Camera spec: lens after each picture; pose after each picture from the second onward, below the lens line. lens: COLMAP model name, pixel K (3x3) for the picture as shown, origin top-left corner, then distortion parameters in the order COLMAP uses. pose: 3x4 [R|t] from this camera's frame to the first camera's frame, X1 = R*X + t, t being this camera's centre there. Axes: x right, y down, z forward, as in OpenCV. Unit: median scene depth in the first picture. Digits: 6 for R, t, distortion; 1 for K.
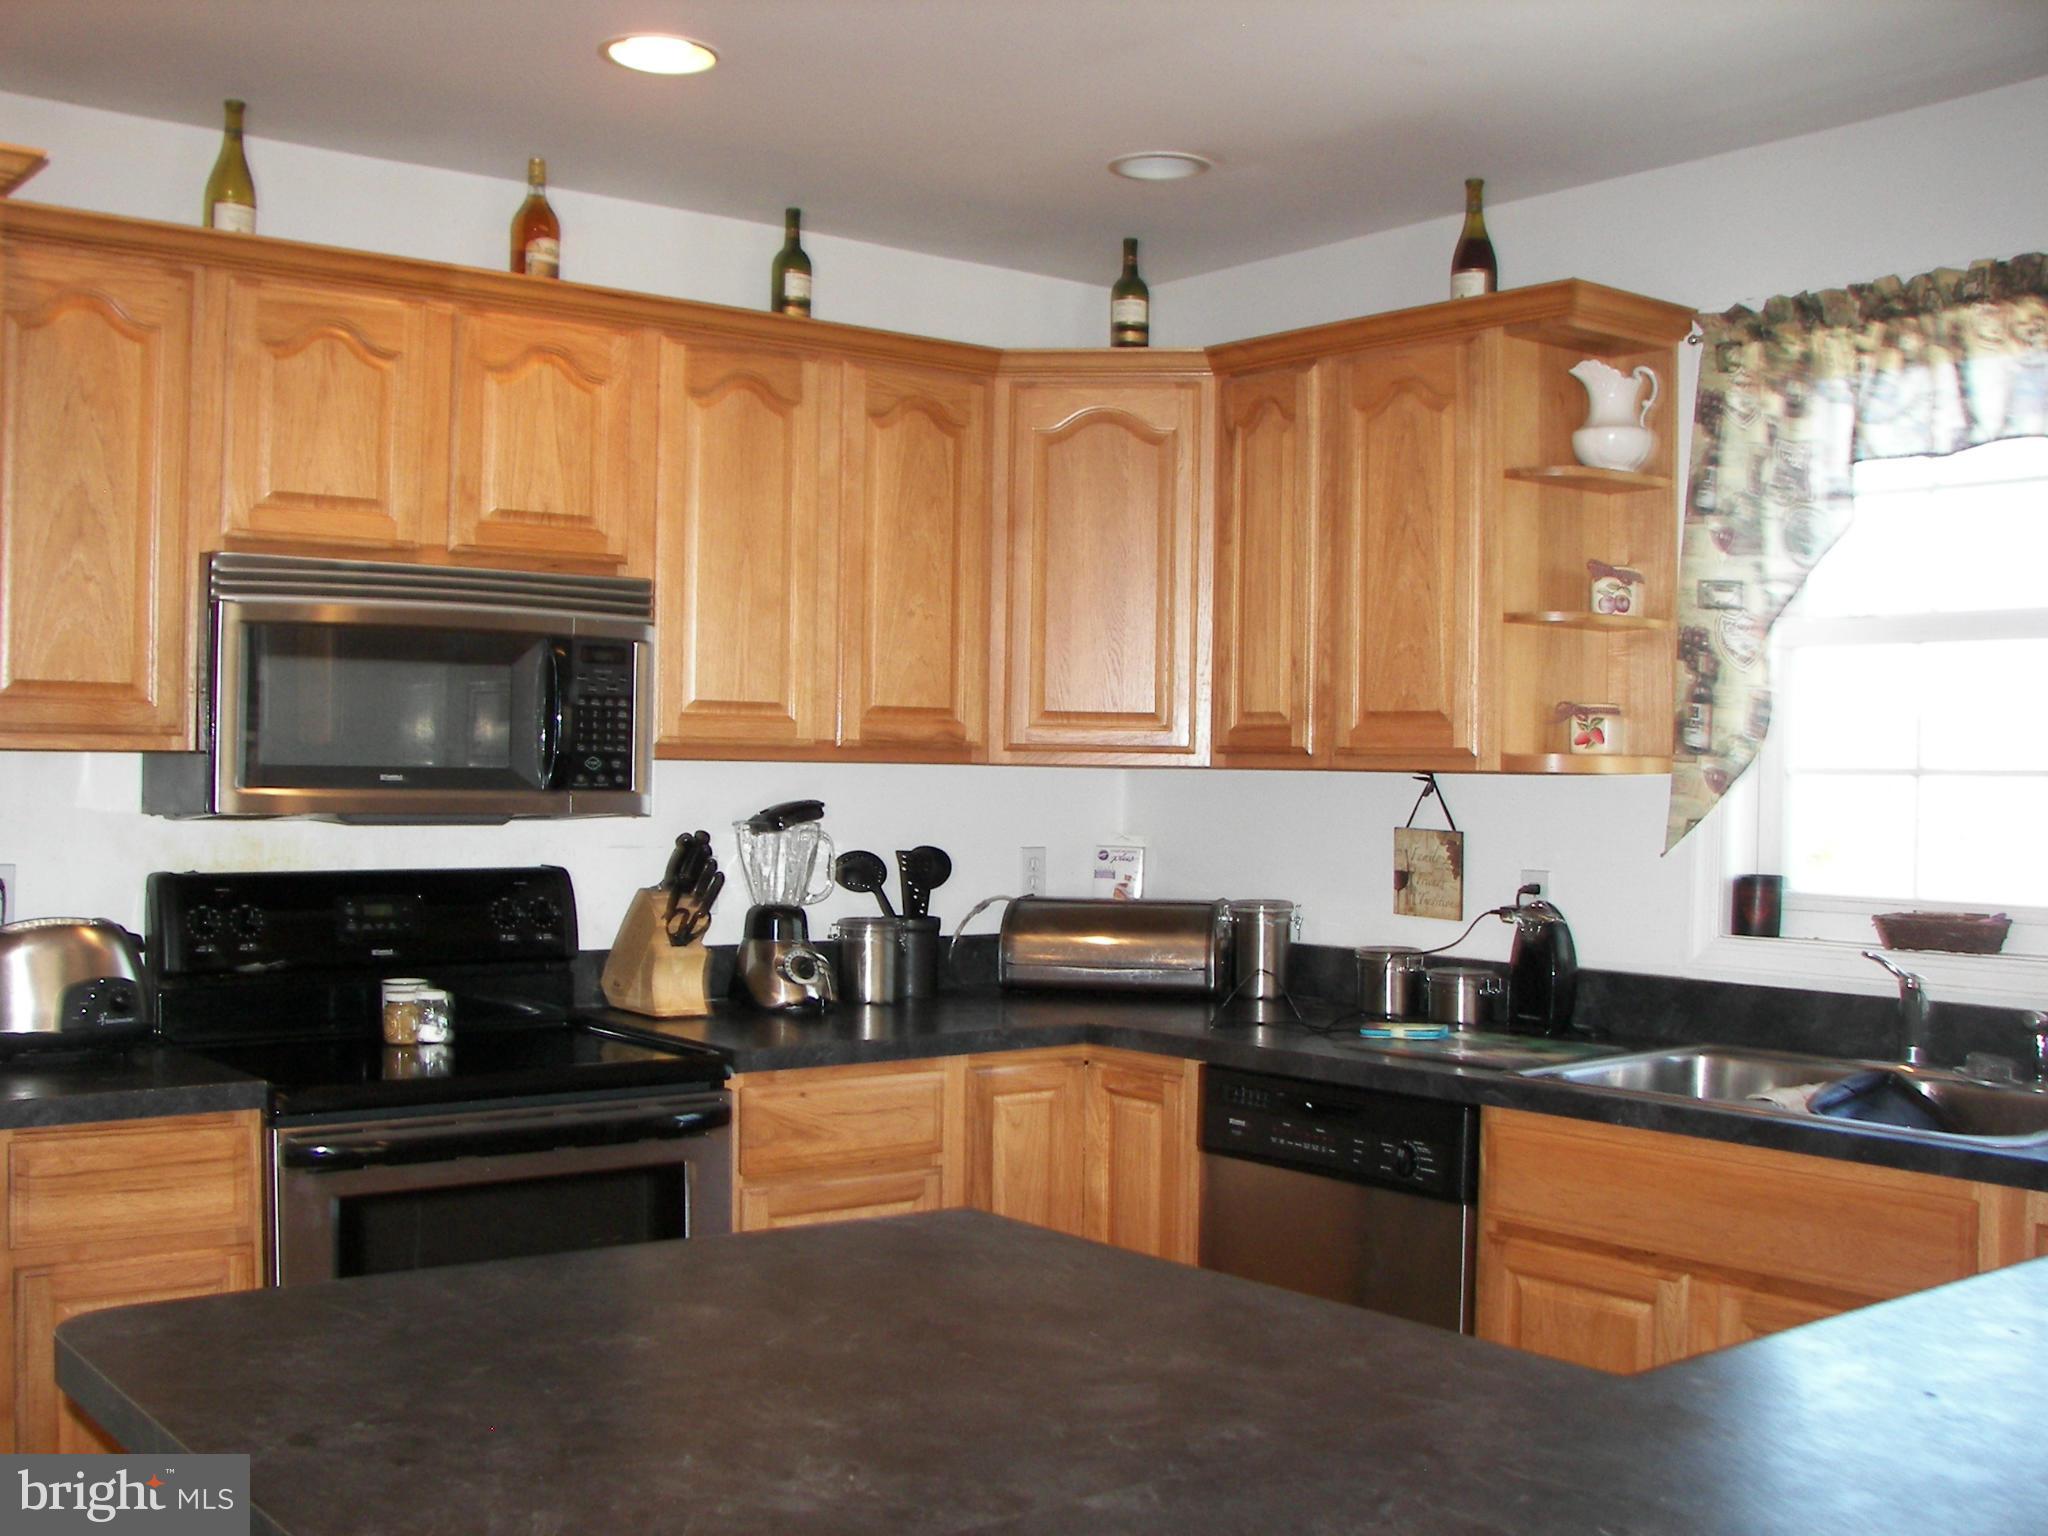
lens RADIAL K [[2213.5, 0, 1021.0], [0, 2213.5, 780.0], [0, 0, 1]] dist [-0.245895, 0.328981]
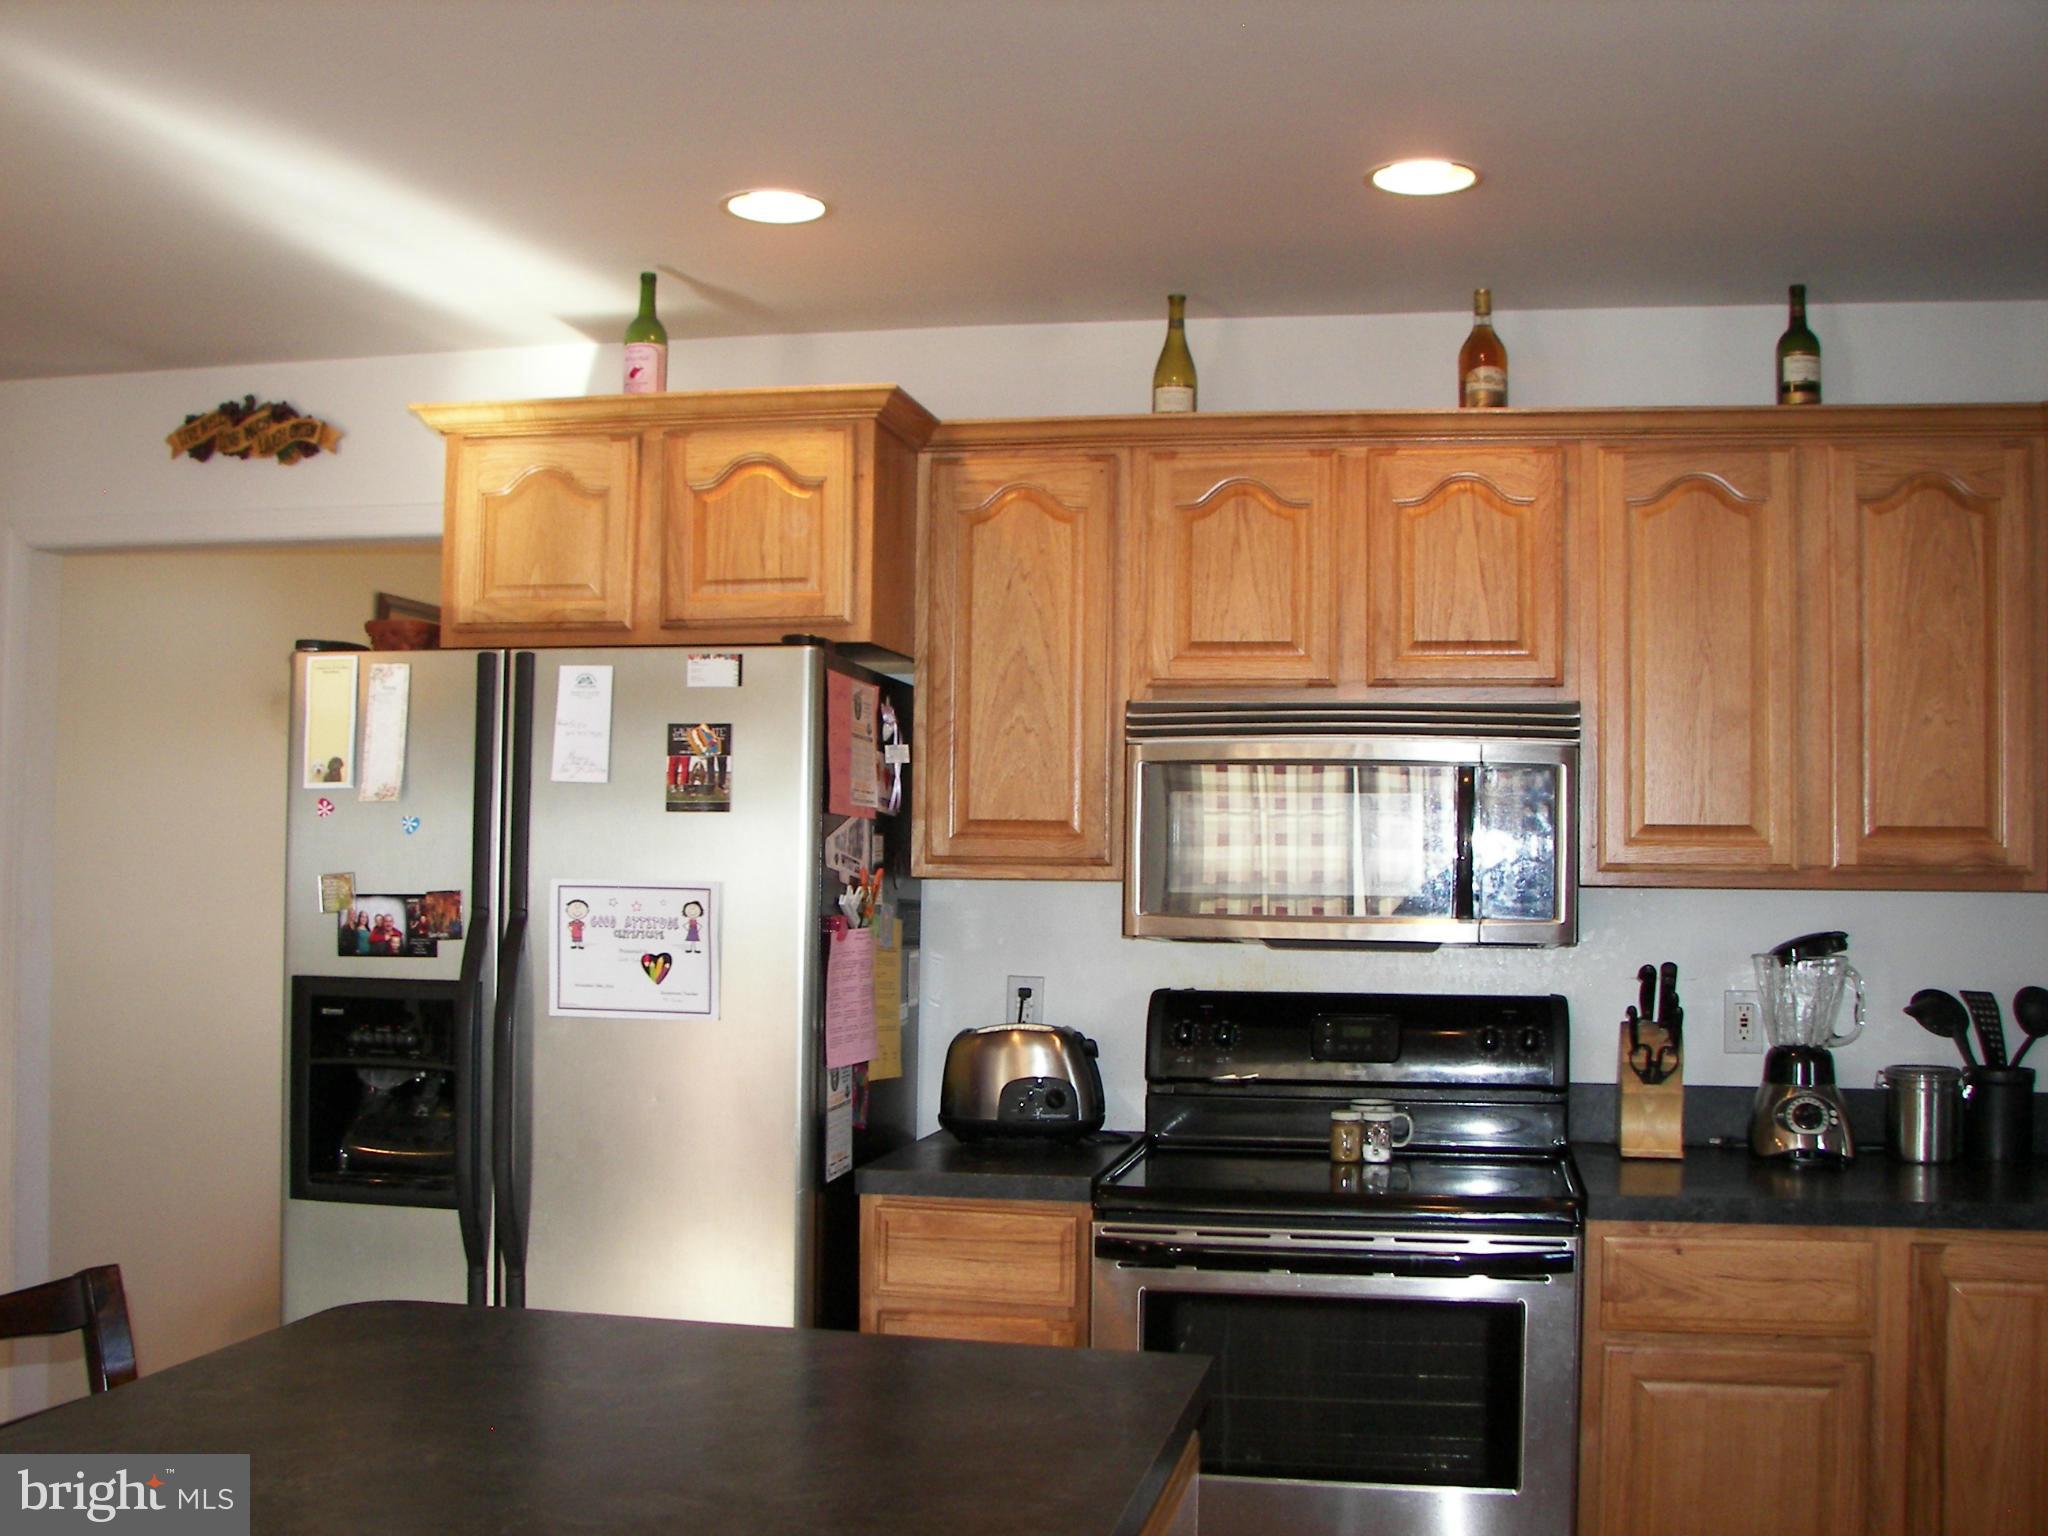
lens RADIAL K [[2213.5, 0, 1021.0], [0, 2213.5, 780.0], [0, 0, 1]] dist [-0.245895, 0.328981]
pose [[0.639040, -0.033688, -0.768436, 0.393991], [-0.008248, 0.998683, -0.050640, -0.005686], [0.769130, 0.038699, 0.637920, 0.189238]]
